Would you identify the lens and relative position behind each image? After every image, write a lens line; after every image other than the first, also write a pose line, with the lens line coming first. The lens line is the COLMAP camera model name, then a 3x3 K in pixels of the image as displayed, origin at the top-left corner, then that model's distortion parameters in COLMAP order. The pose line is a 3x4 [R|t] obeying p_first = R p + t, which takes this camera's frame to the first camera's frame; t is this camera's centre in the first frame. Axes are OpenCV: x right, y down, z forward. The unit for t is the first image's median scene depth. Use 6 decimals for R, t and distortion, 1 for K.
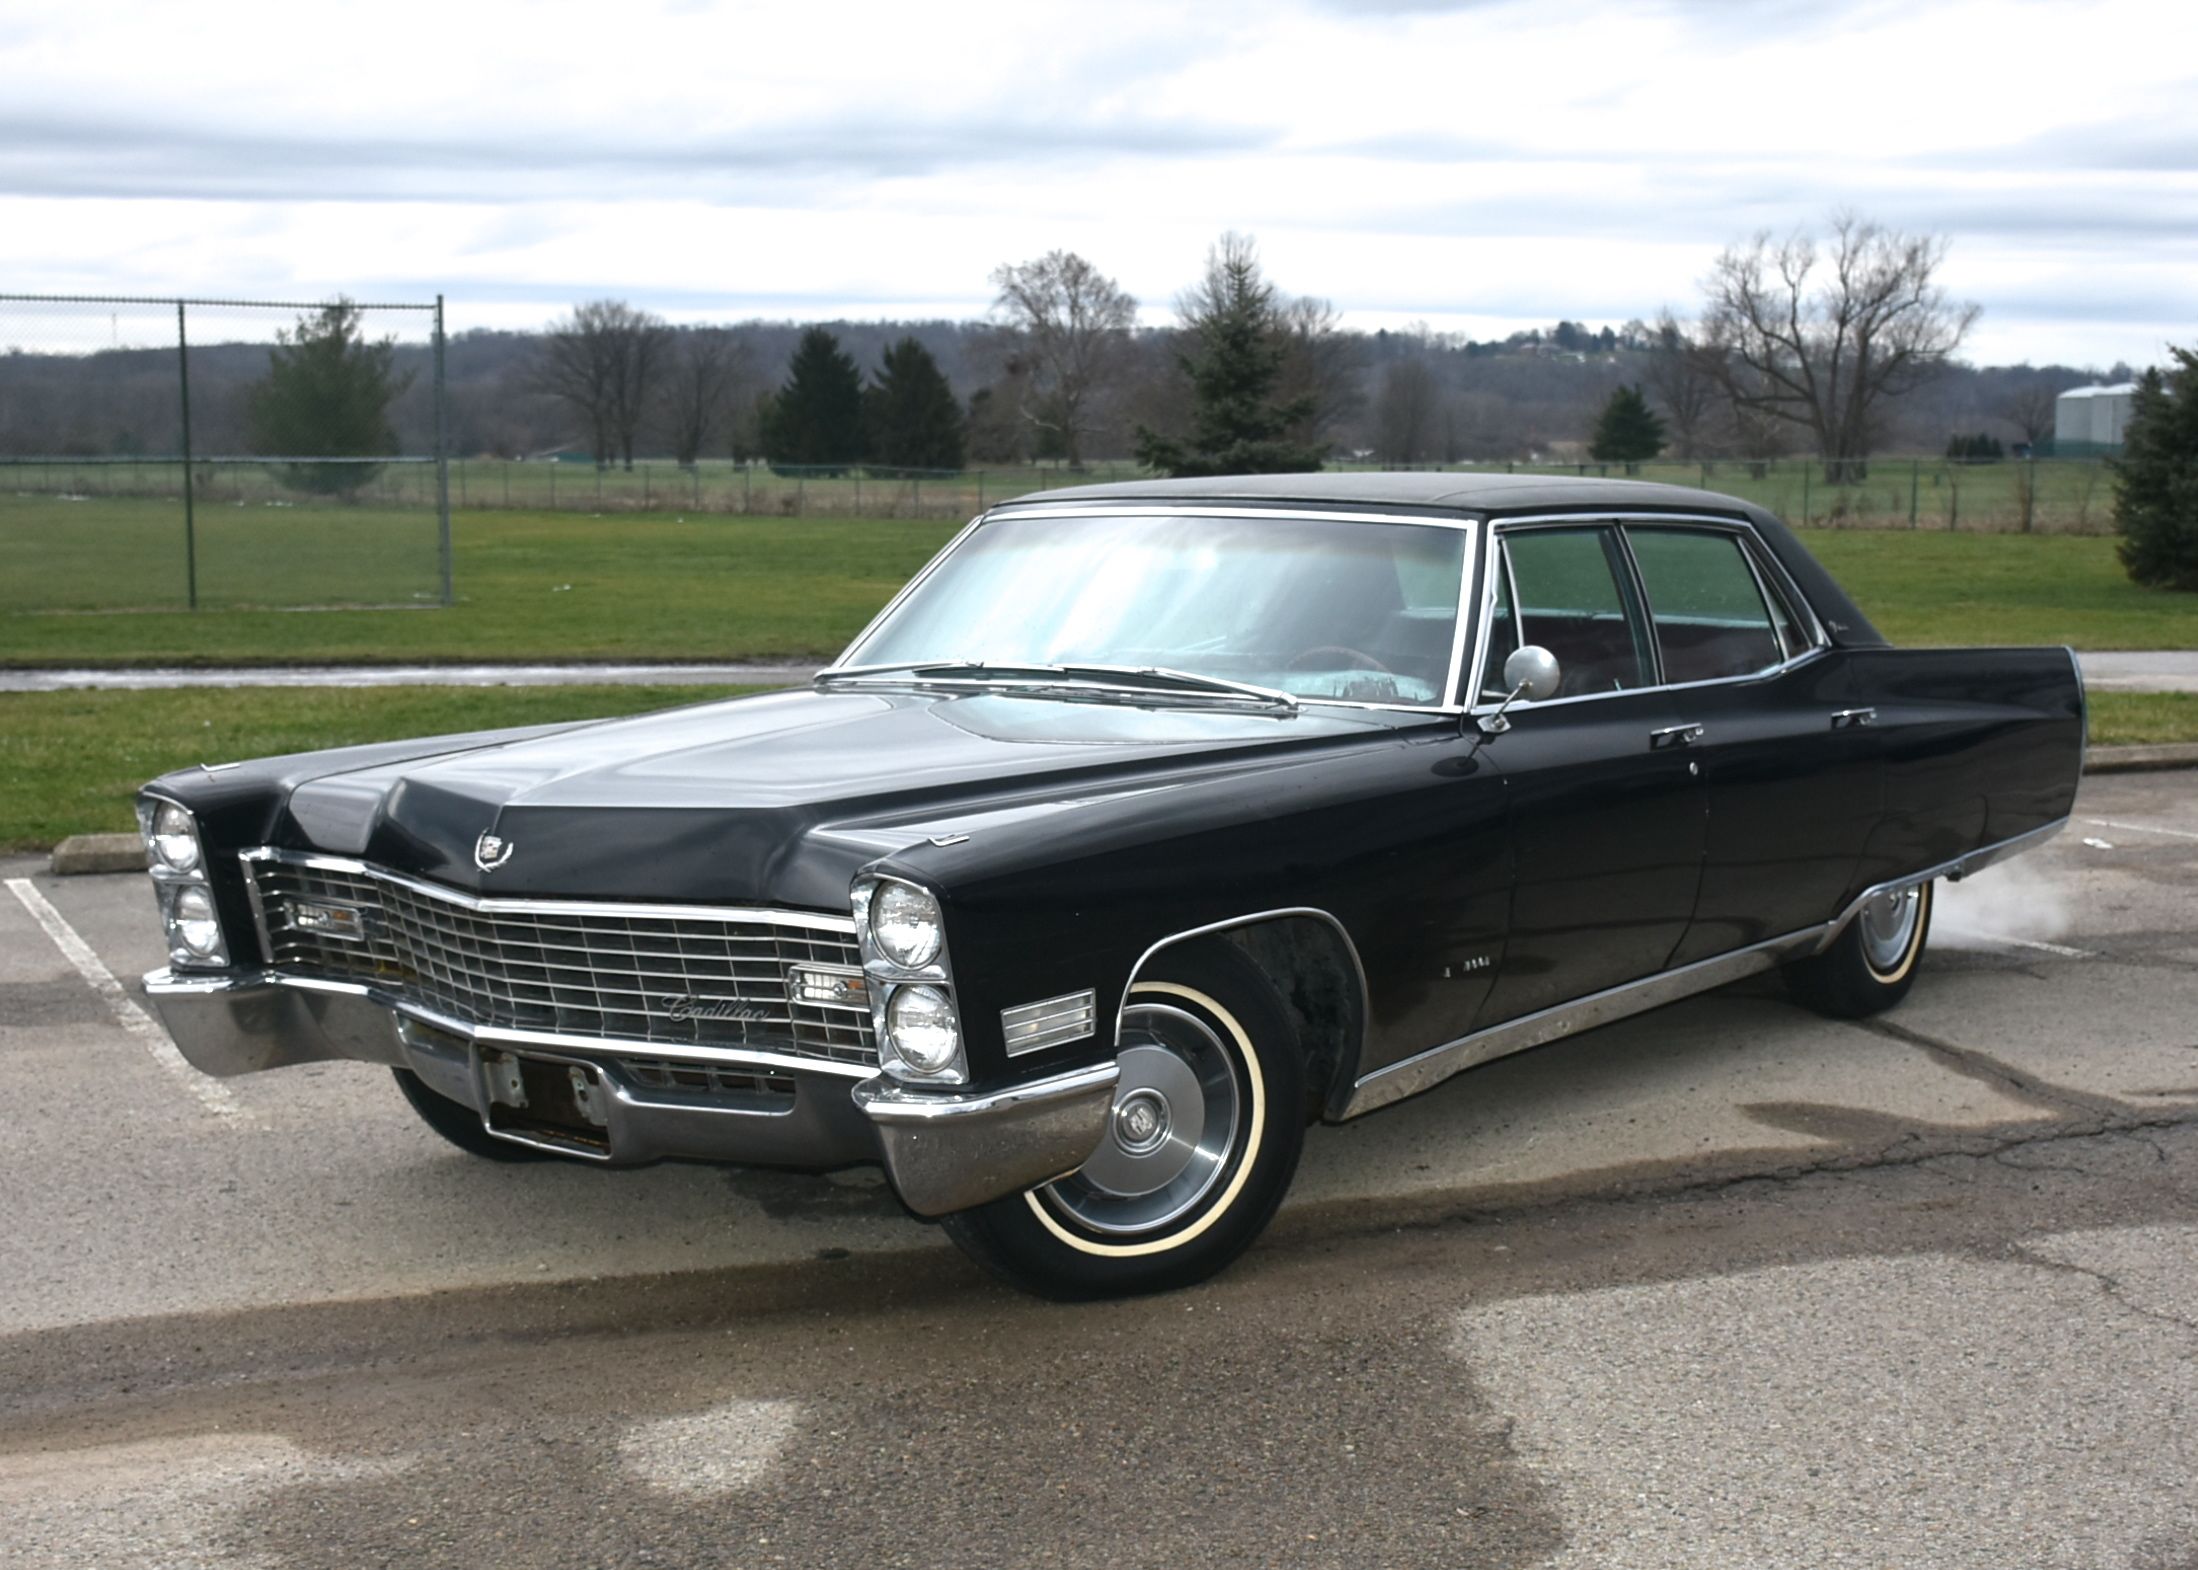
lens RADIAL K [[2597.6, 0, 1099.0], [0, 2597.6, 785.0], [0, 0, 1]] dist [0.017680, 0.003234]
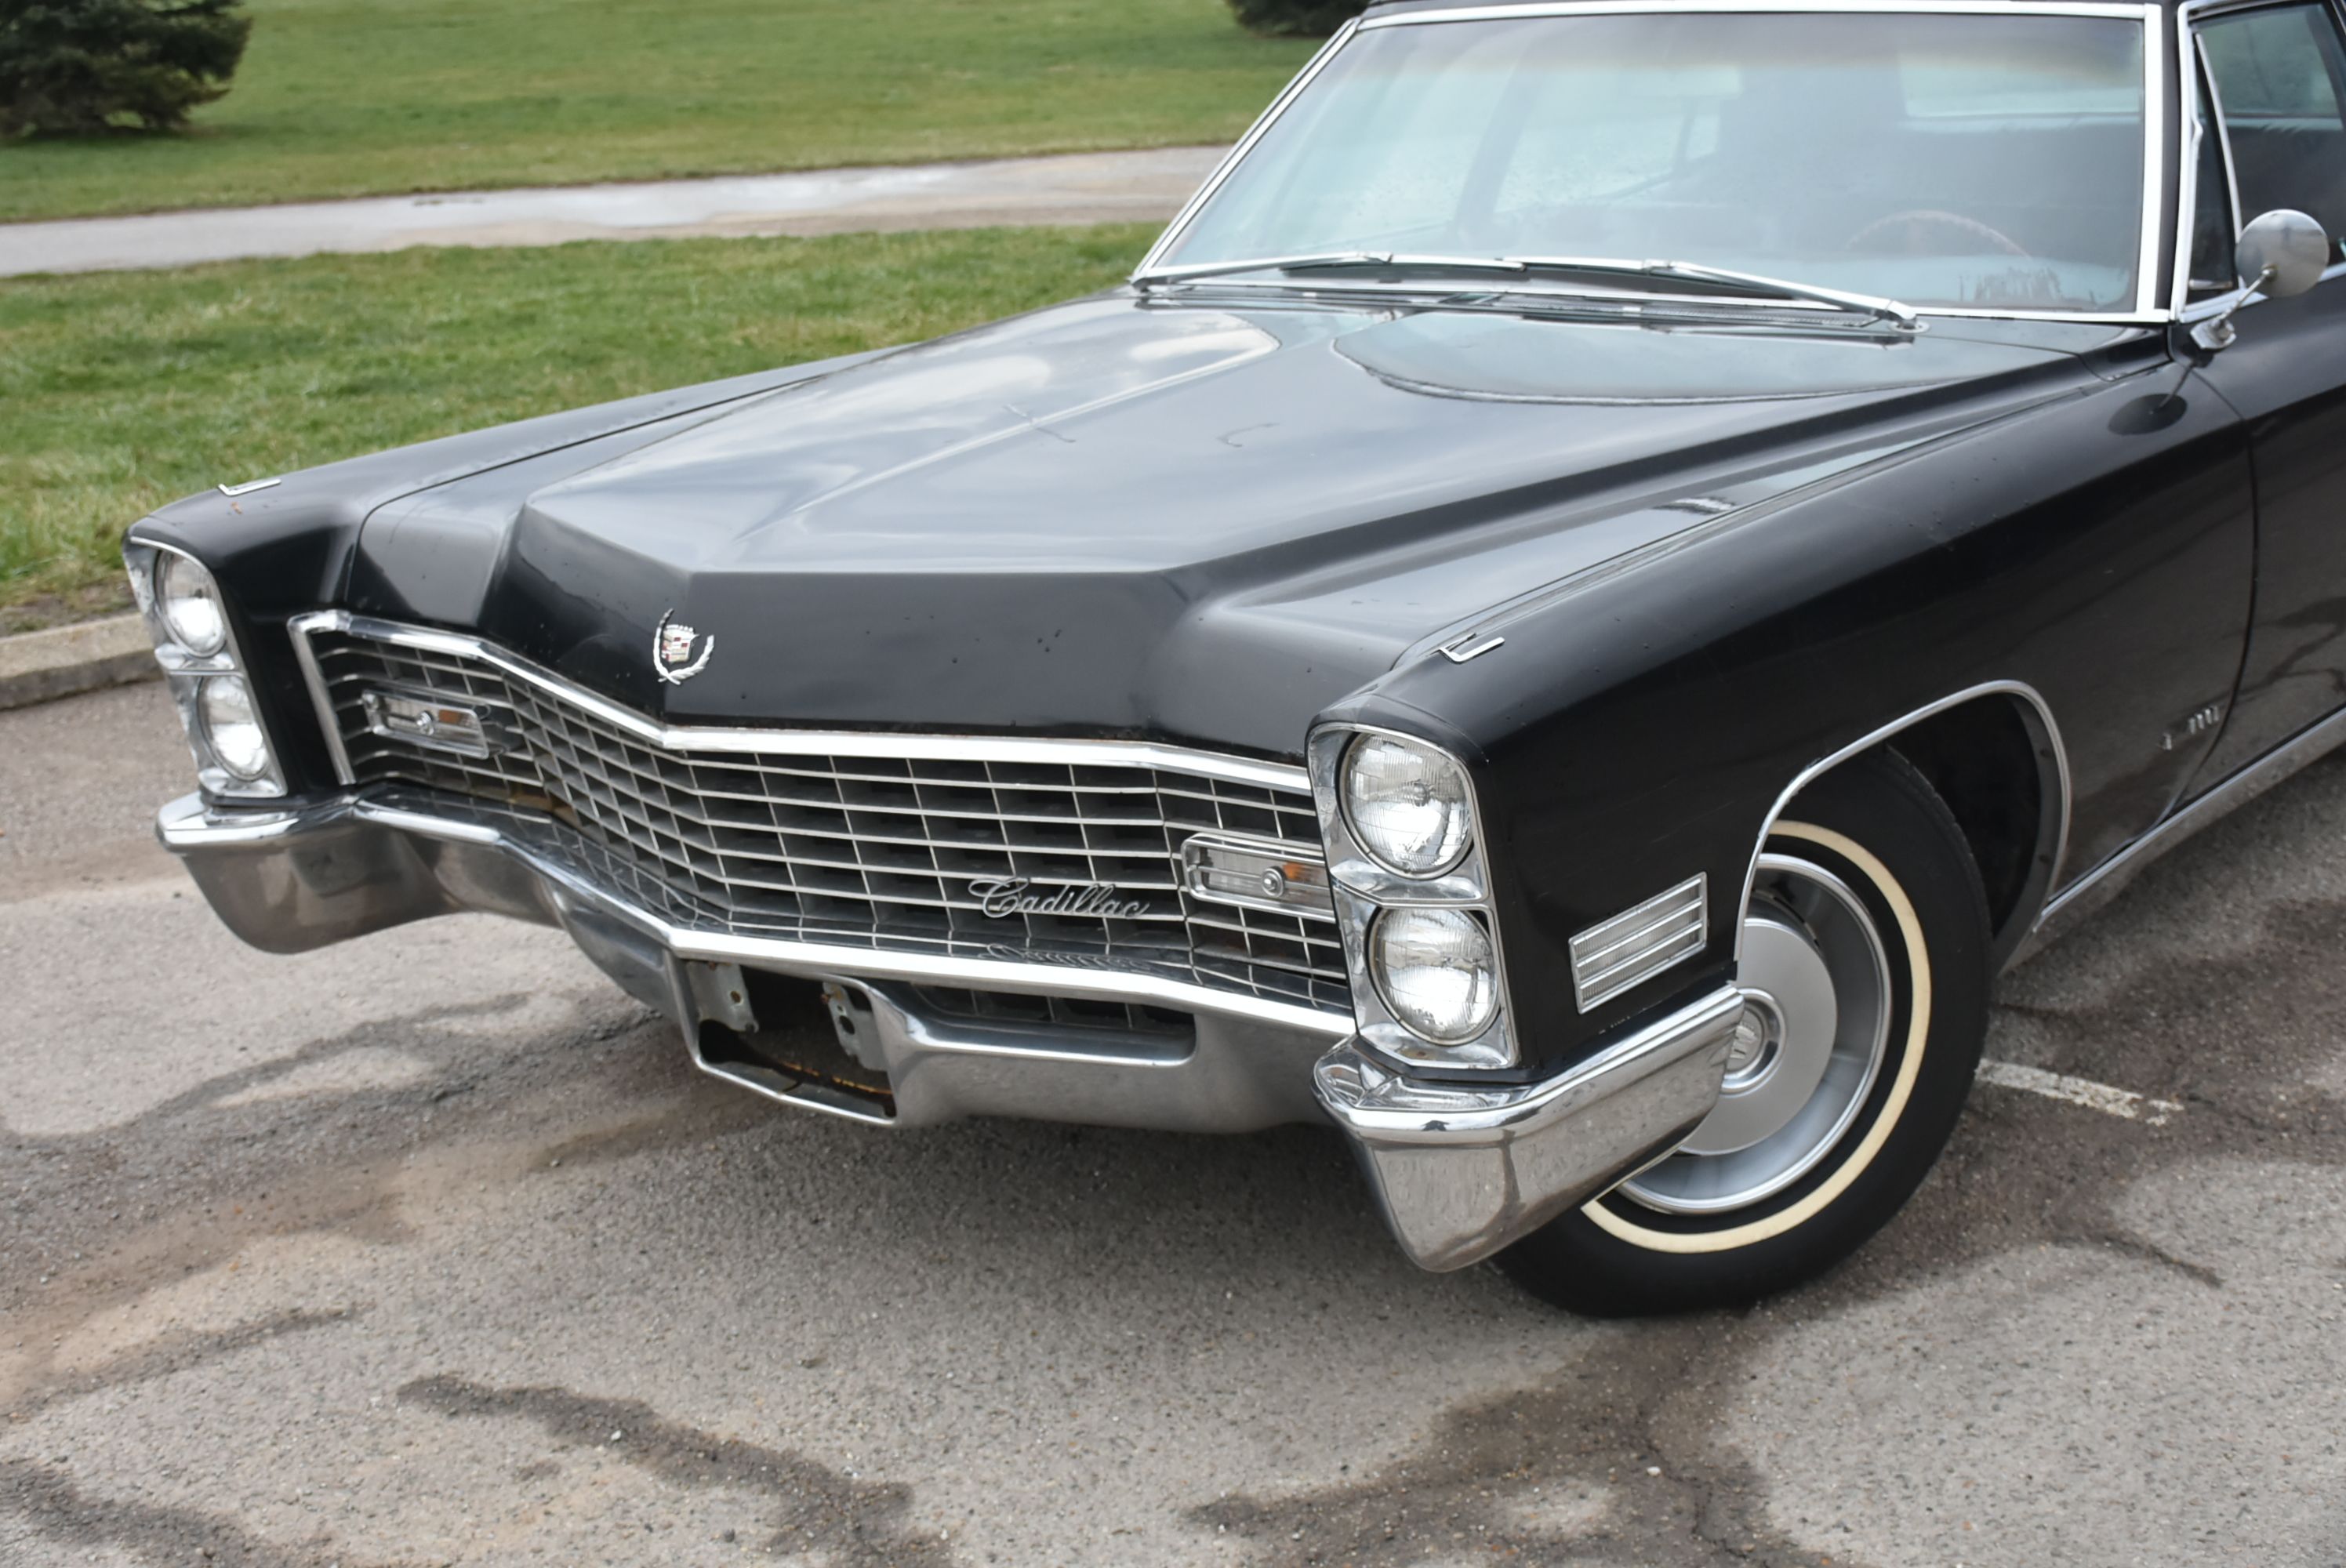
lens RADIAL K [[2947.2, 0, 1173.0], [0, 2947.2, 784.0], [0, 0, 1]] dist [-0.000465, 0.016488]
pose [[0.998031, -0.023348, -0.058215, -0.075670], [0.032640, 0.985891, 0.164176, -0.050428], [0.053561, -0.165753, 0.984712, 0.308379]]
